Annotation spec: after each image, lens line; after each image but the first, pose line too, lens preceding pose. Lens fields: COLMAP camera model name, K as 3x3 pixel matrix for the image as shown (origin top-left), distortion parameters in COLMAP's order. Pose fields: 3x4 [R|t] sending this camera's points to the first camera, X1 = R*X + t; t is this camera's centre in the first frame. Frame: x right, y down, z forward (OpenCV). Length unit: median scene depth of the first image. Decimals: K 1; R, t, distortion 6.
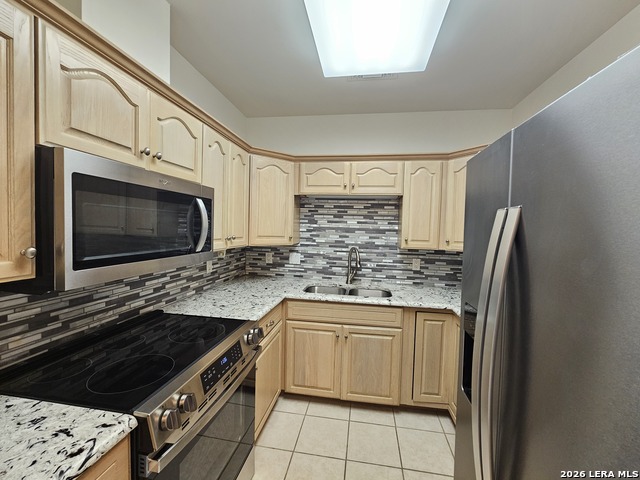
lens RADIAL K [[260.6, 0, 324.2], [0, 260.6, 238.3], [0, 0, 1]] dist [-0.003948, 0.000861]
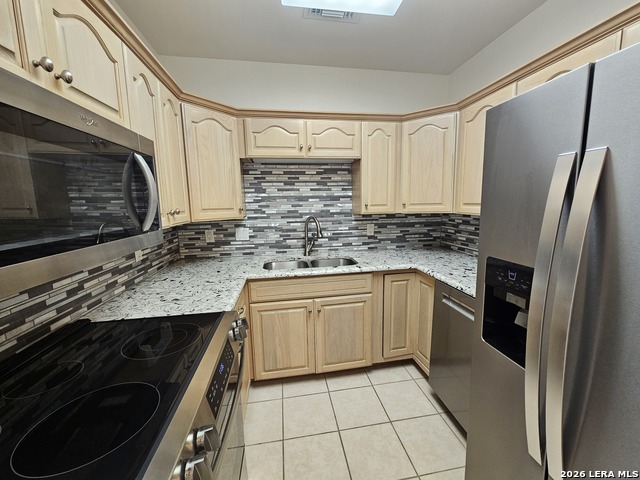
lens RADIAL K [[260.6, 0, 321.3], [0, 260.6, 238.7], [0, 0, 1]] dist [-0.003948, 0.000861]
pose [[0.948276, -0.088786, 0.304778, -0.168306], [0.056677, 0.992018, 0.112646, 0.012638], [-0.312346, -0.089545, 0.945739, 0.120807]]
